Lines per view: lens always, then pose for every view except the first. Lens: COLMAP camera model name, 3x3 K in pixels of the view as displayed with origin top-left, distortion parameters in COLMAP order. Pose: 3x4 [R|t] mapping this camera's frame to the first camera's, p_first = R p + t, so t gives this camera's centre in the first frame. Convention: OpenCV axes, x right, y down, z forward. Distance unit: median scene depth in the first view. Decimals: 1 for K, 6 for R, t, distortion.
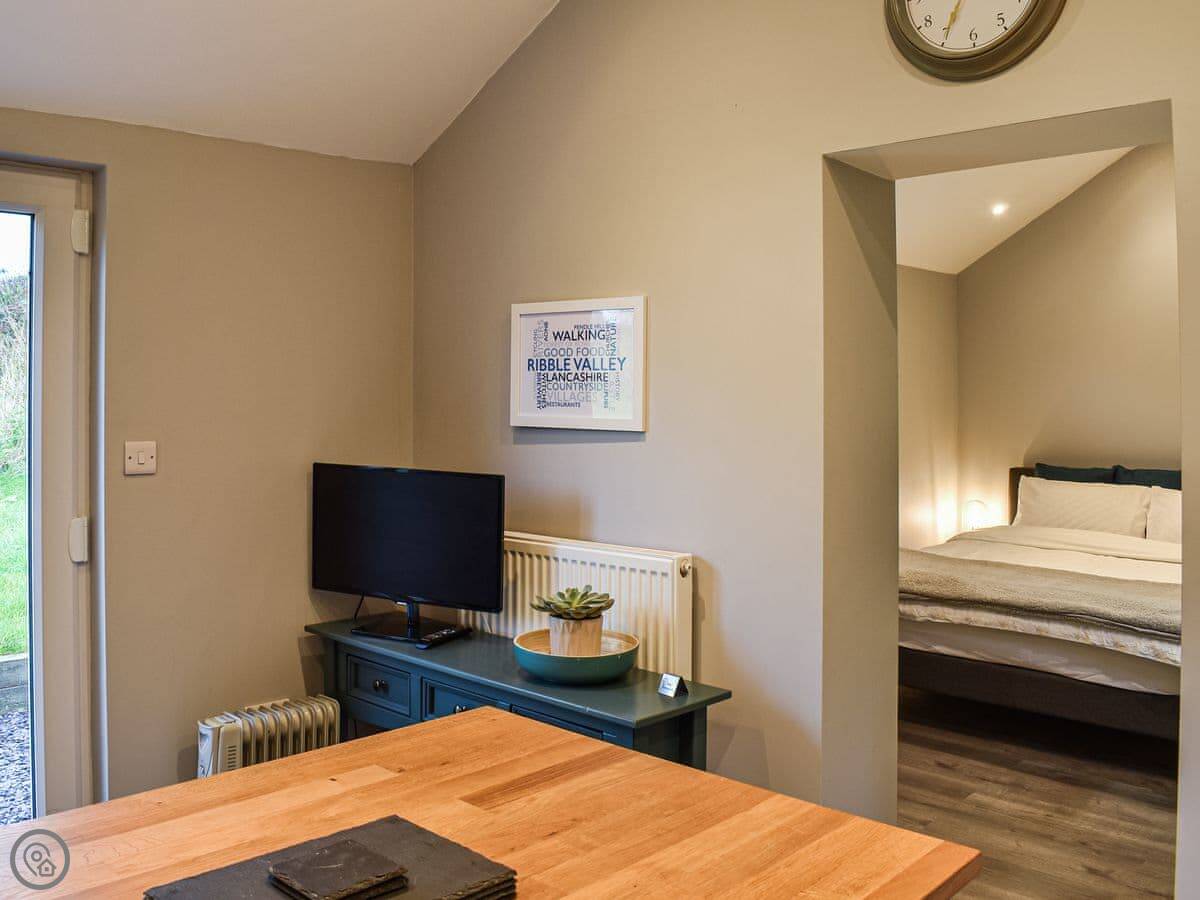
lens RADIAL K [[1148.2, 0, 600.0], [0, 1148.2, 450.0], [0, 0, 1]] dist [-0.095905, 0.003870]
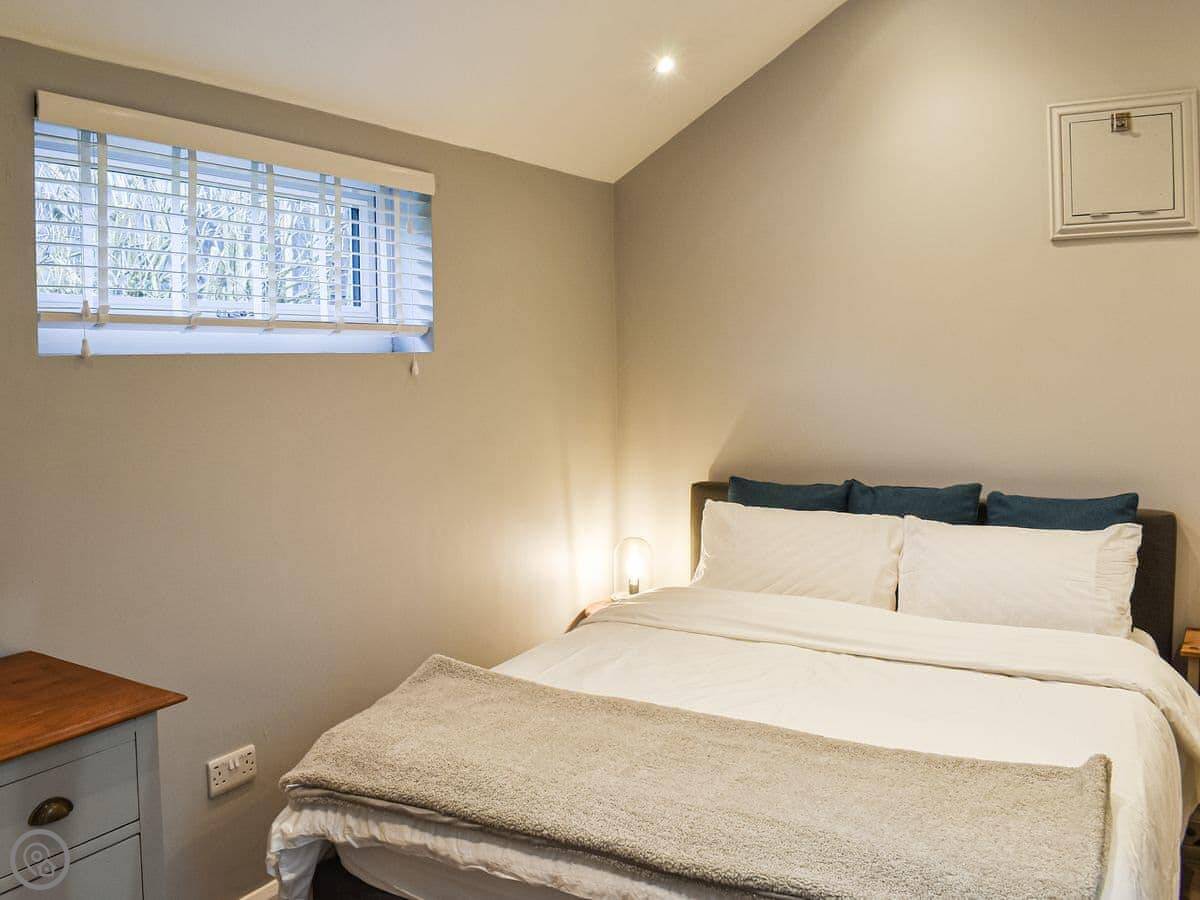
lens RADIAL K [[1140.4, 0, 600.0], [0, 1140.4, 450.0], [0, 0, 1]] dist [0.037080, -0.006475]
pose [[0.975805, -0.022608, 0.217471, 0.178161], [0.012616, 0.998805, 0.047224, -0.037166], [-0.218279, -0.043338, 0.974924, 0.396260]]
